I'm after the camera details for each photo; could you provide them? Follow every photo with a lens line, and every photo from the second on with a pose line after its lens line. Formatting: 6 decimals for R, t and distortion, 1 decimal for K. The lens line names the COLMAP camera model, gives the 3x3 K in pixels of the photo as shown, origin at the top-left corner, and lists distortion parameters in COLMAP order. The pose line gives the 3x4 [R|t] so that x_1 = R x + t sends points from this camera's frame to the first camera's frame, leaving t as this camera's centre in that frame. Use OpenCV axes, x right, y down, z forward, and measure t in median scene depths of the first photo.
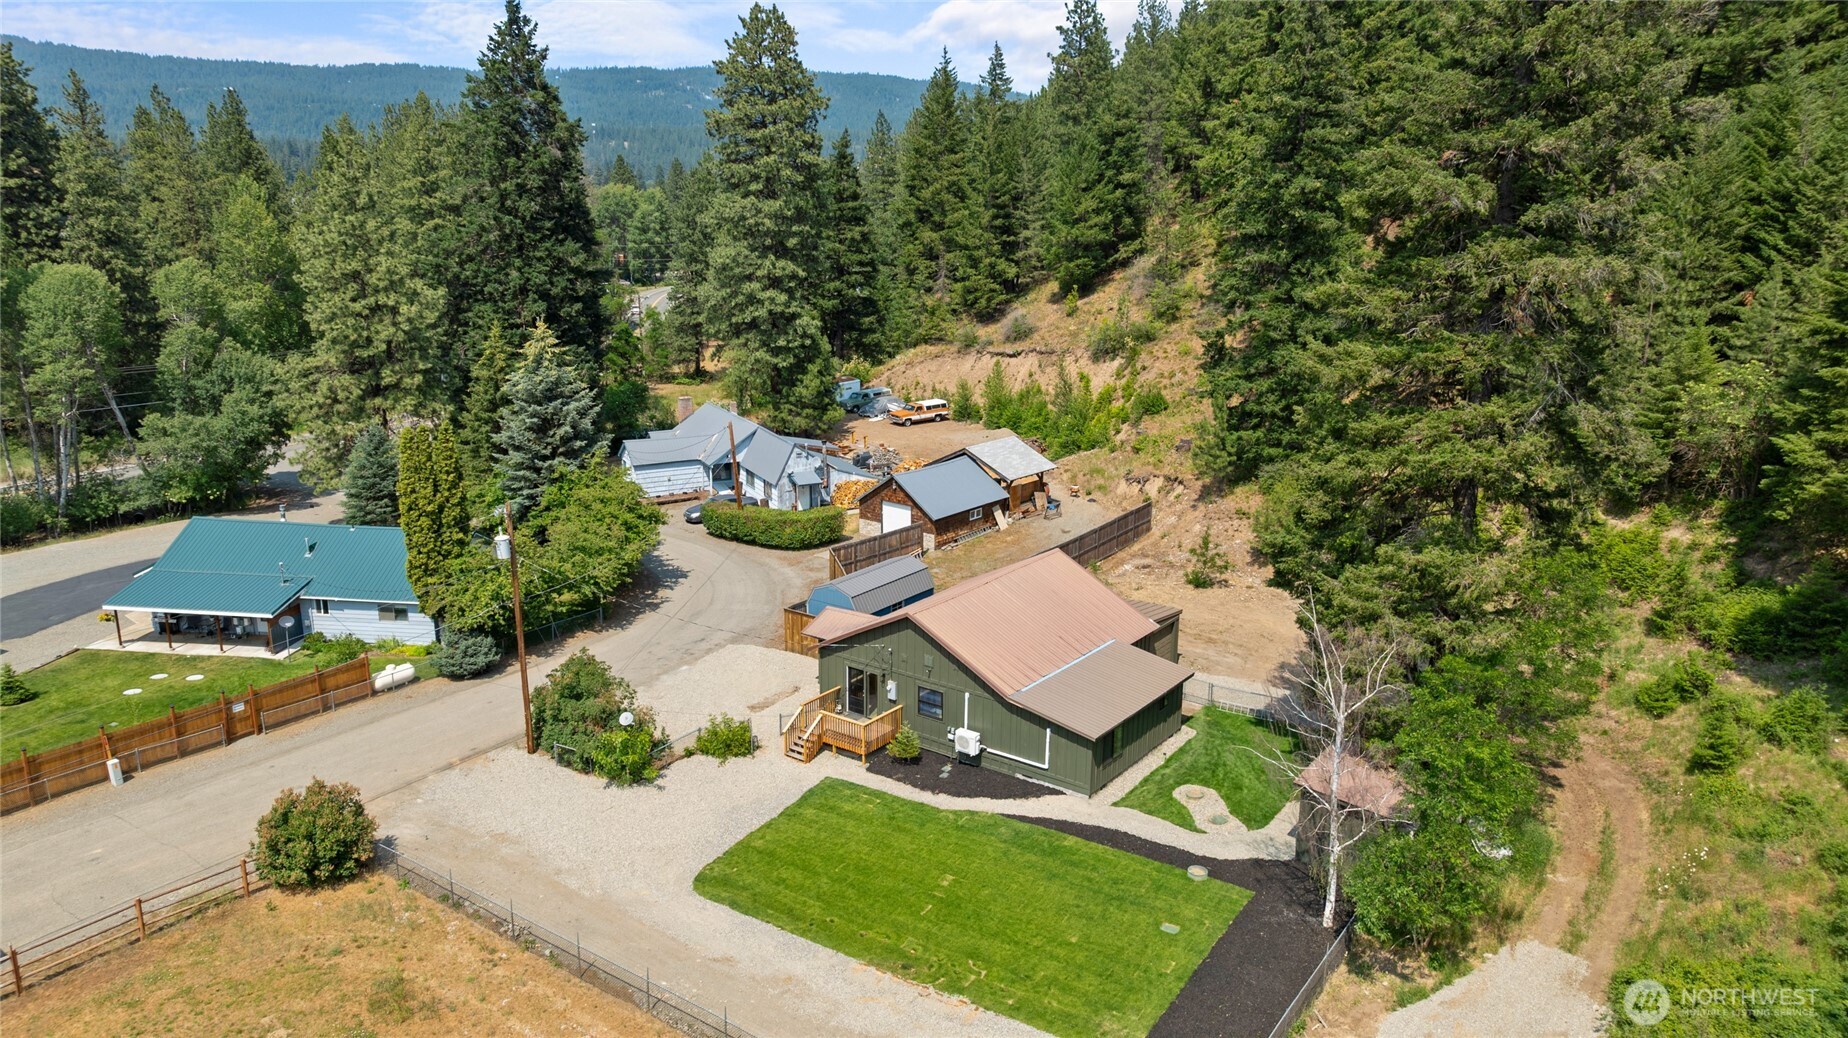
lens RADIAL K [[1318.0, 0, 934.5], [0, 1318.0, 535.3], [0, 0, 1]] dist [-0.035138, 0.044186]
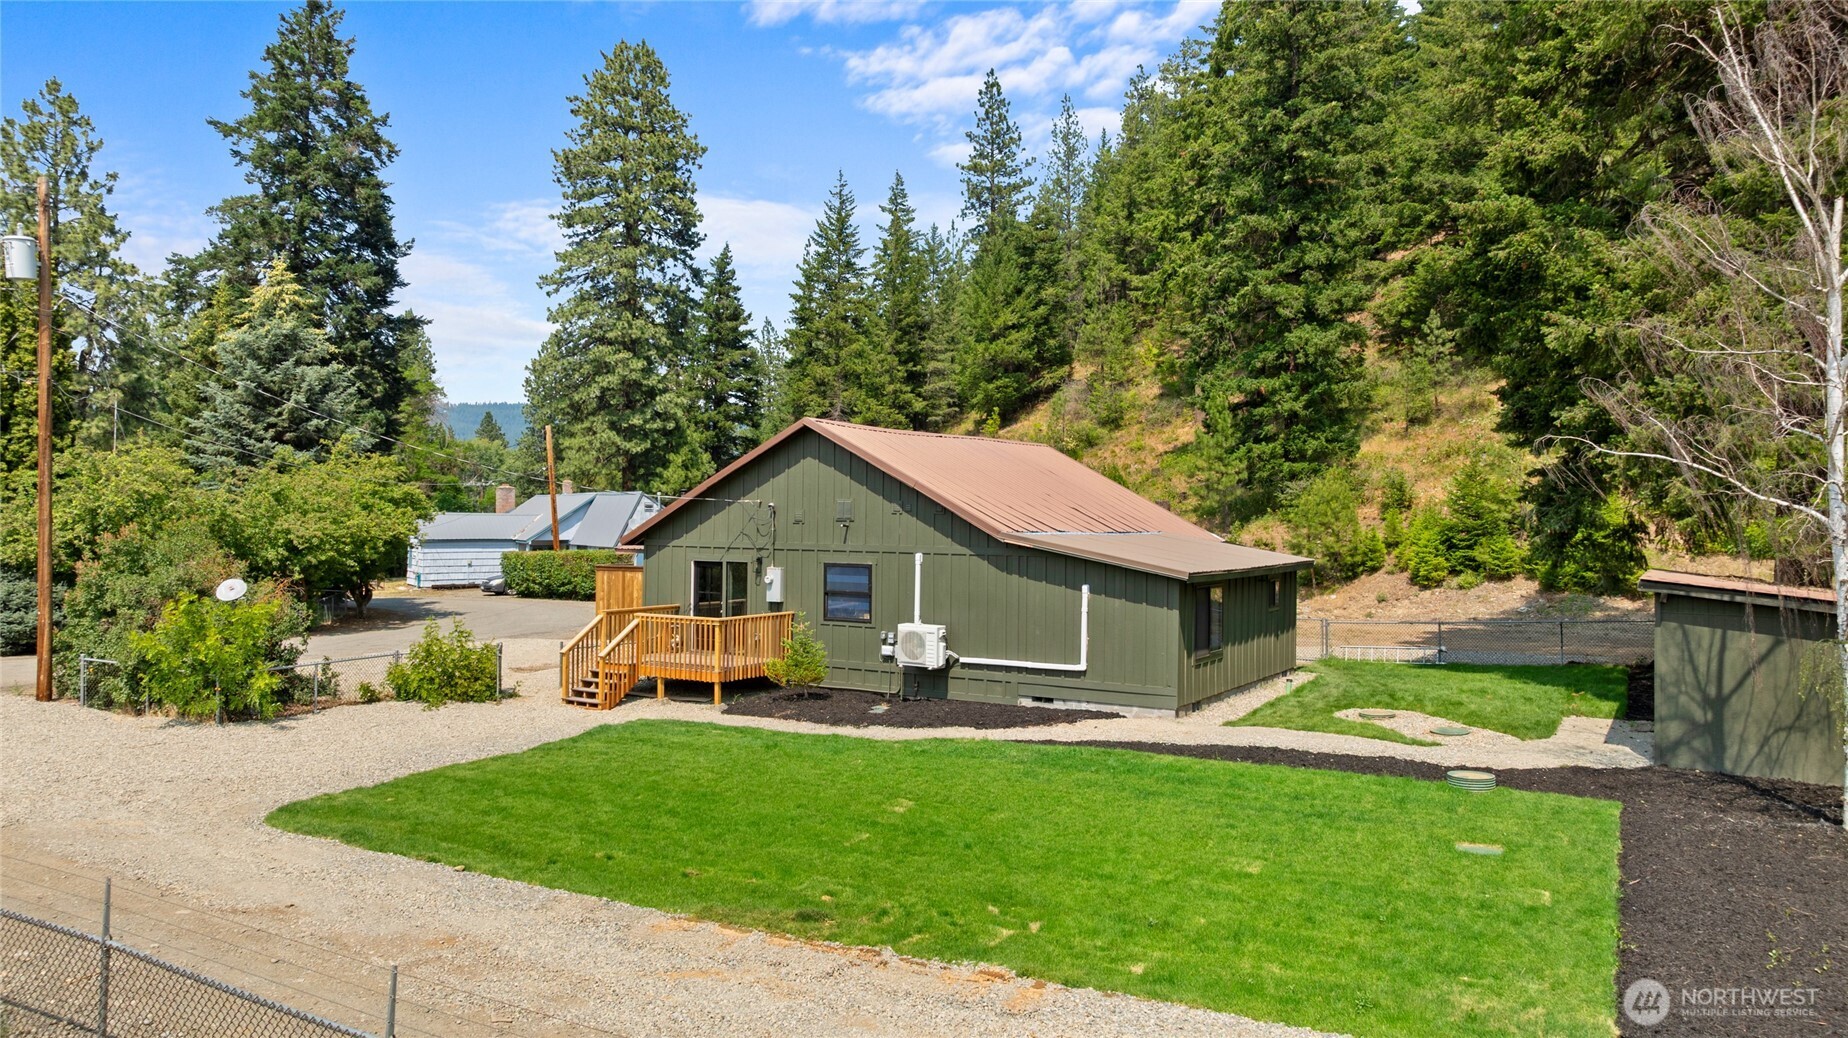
lens RADIAL K [[1318.0, 0, 935.2], [0, 1318.0, 509.1], [0, 0, 1]] dist [-0.035138, 0.044186]
pose [[0.996089, 0.003316, 0.088294, -0.010103], [0.021126, 0.961374, -0.274435, 0.165646], [-0.085793, 0.275227, 0.957544, 0.330228]]
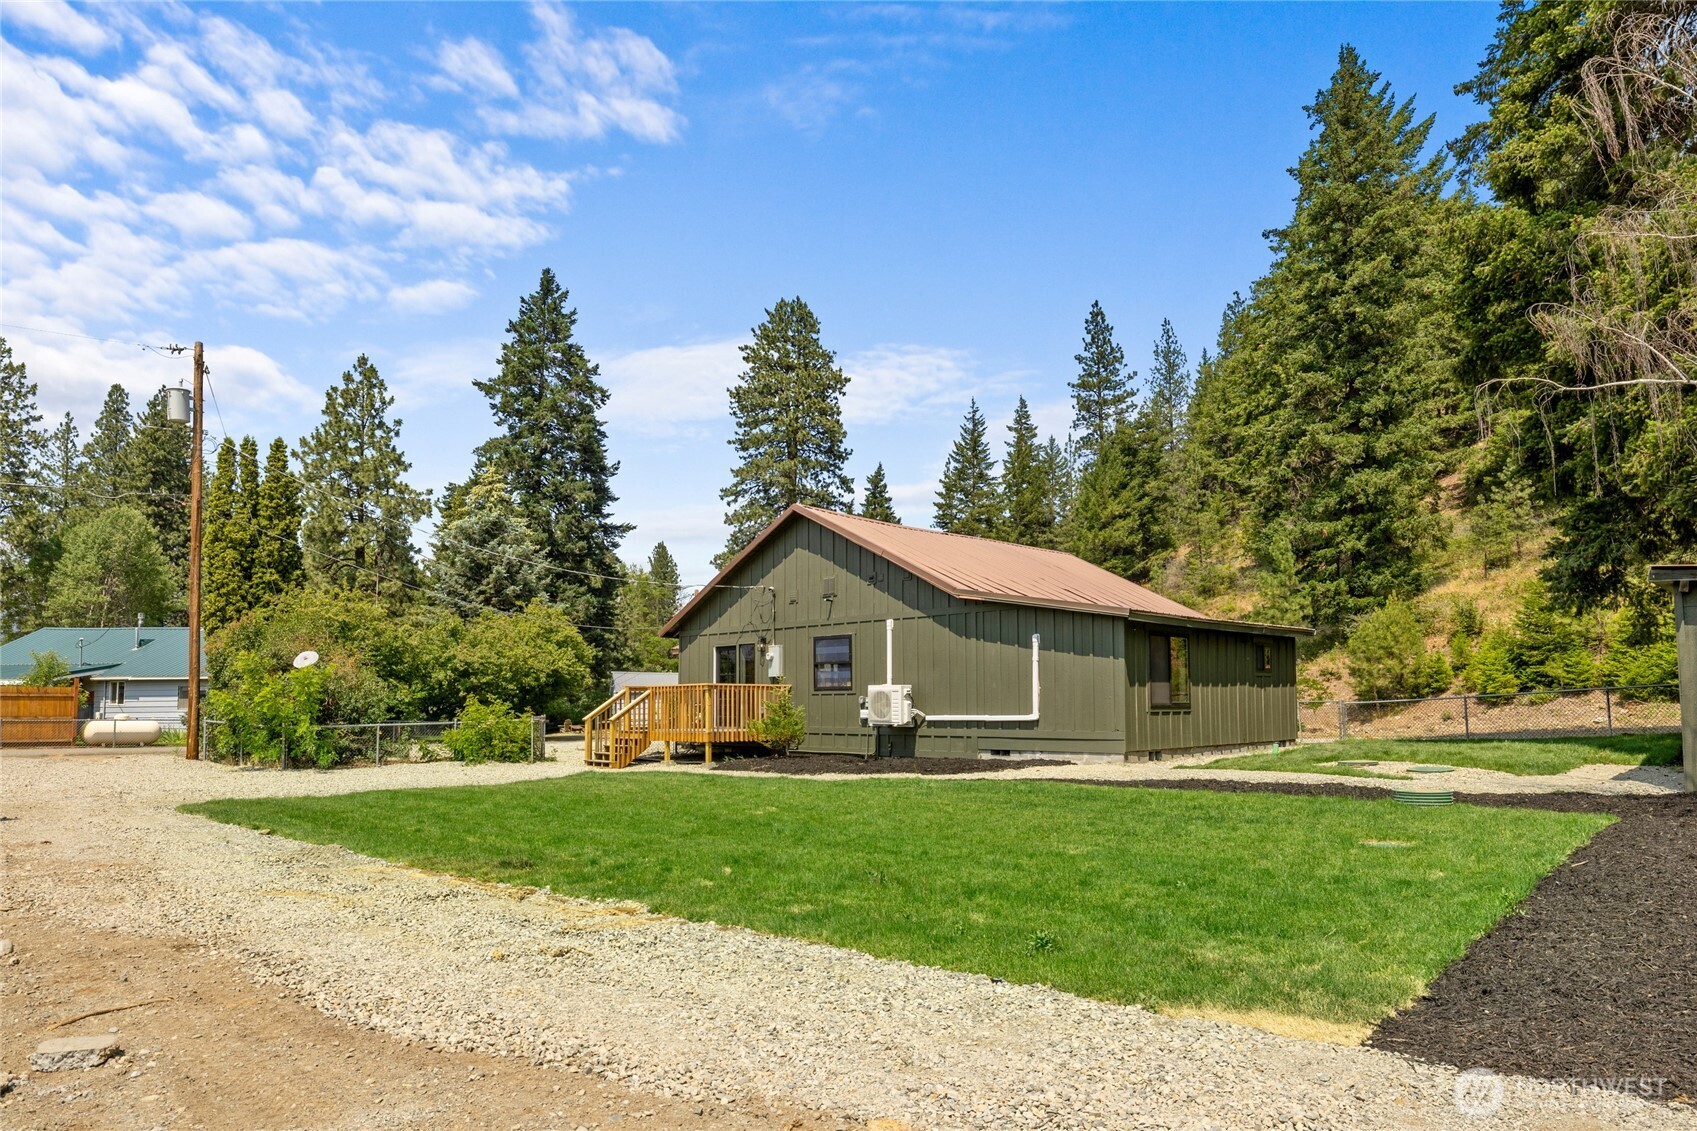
lens RADIAL K [[1054.8, 0, 842.5], [0, 1054.8, 649.9], [0, 0, 1]] dist [-0.010342, 0.010175]
pose [[0.988470, -0.018904, -0.150230, 0.047677], [-0.031034, 0.945819, -0.323209, 0.184830], [0.148201, 0.324145, 0.934327, 0.393690]]
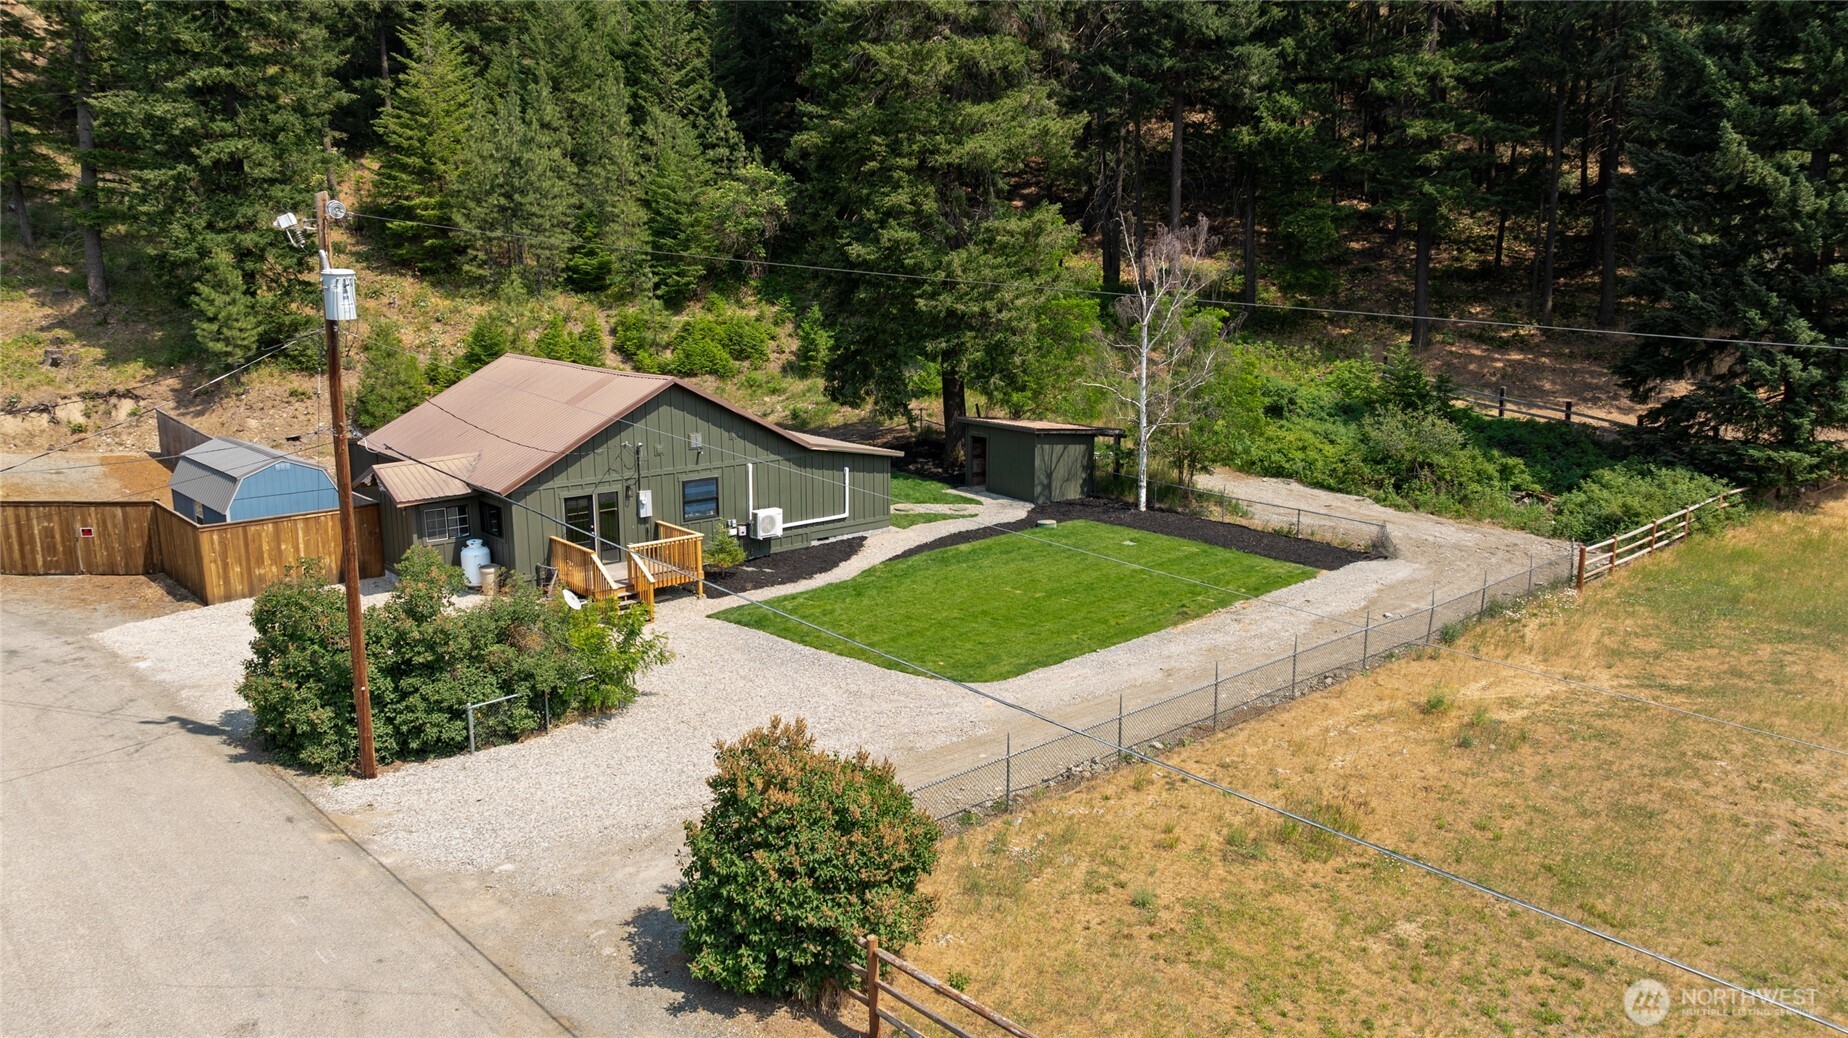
lens RADIAL K [[1318.0, 0, 927.0], [0, 1318.0, 504.7], [0, 0, 1]] dist [-0.035138, 0.044186]
pose [[0.220284, -0.192756, 0.956201, -0.473303], [0.265363, 0.955151, 0.131411, 0.045787], [-0.938646, 0.224793, 0.261555, 0.469950]]
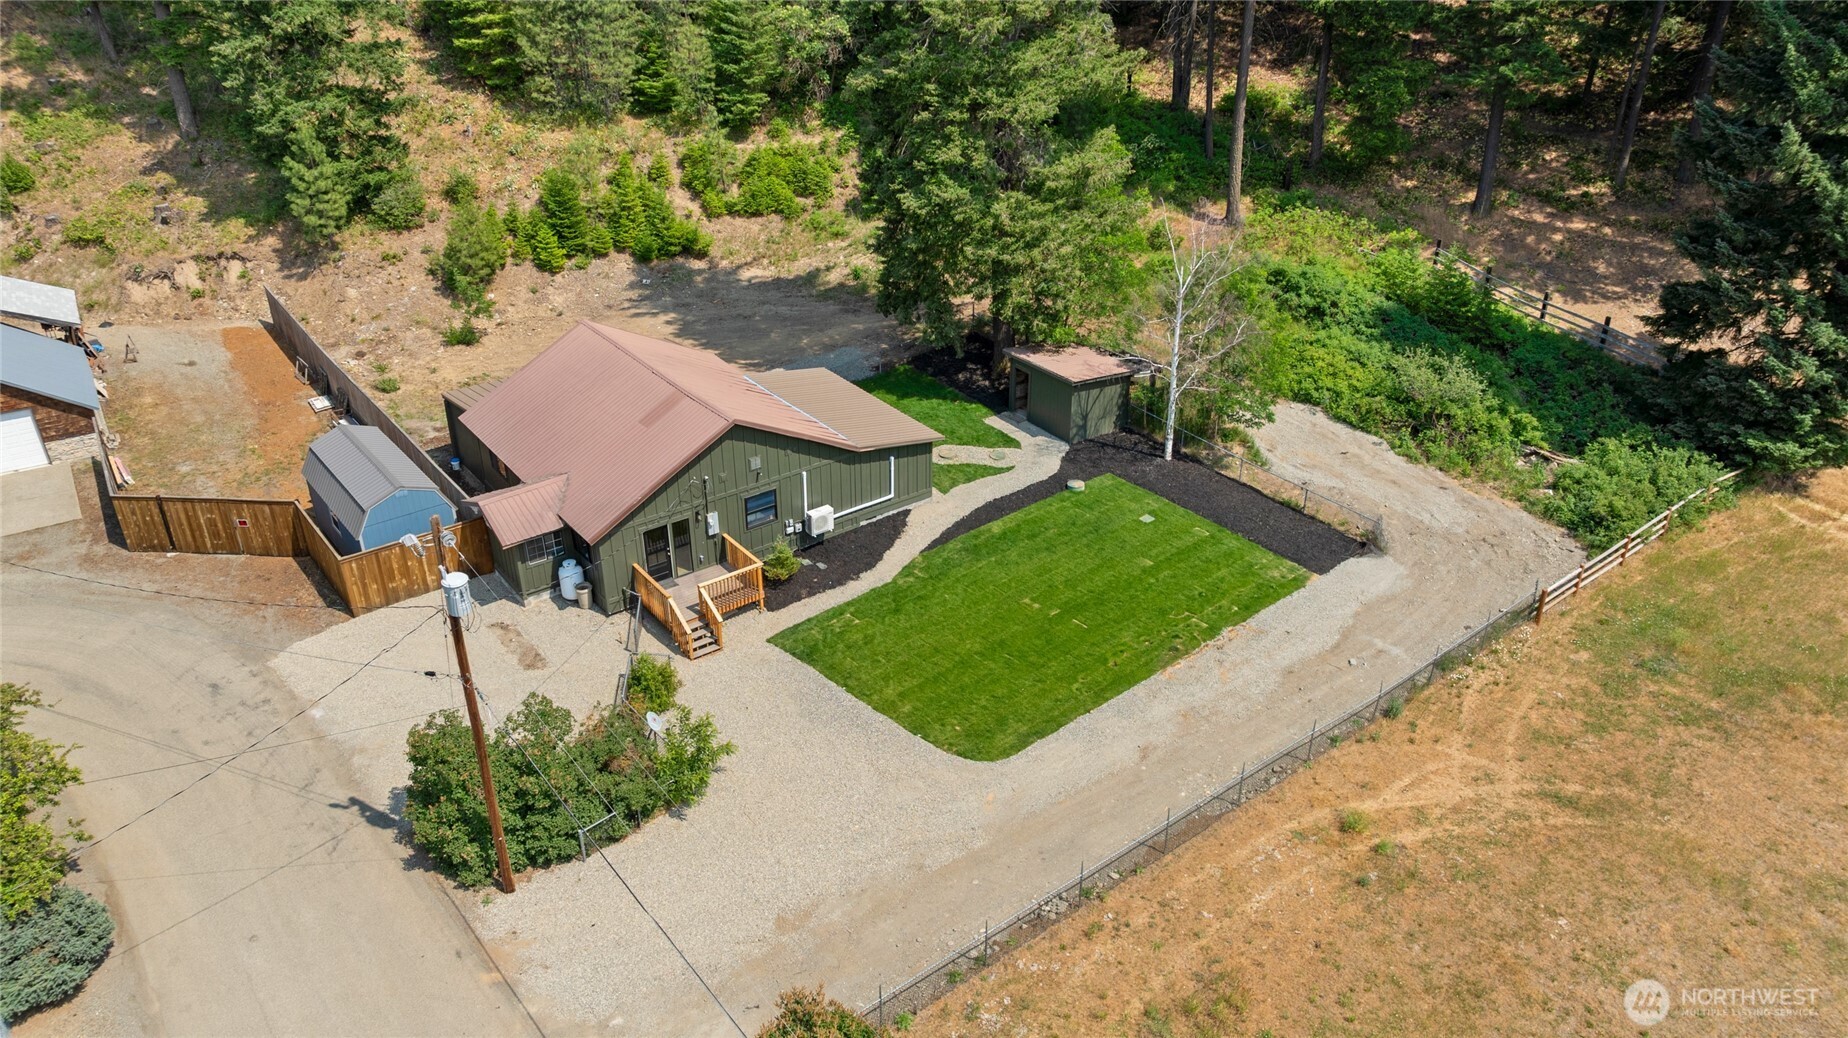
lens RADIAL K [[1318.0, 0, 925.0], [0, 1318.0, 513.2], [0, 0, 1]] dist [-0.035138, 0.044186]
pose [[0.285443, -0.463275, 0.838987, -0.471422], [0.259540, 0.880062, 0.397655, -0.123812], [-0.922584, 0.104243, 0.371446, 0.402900]]
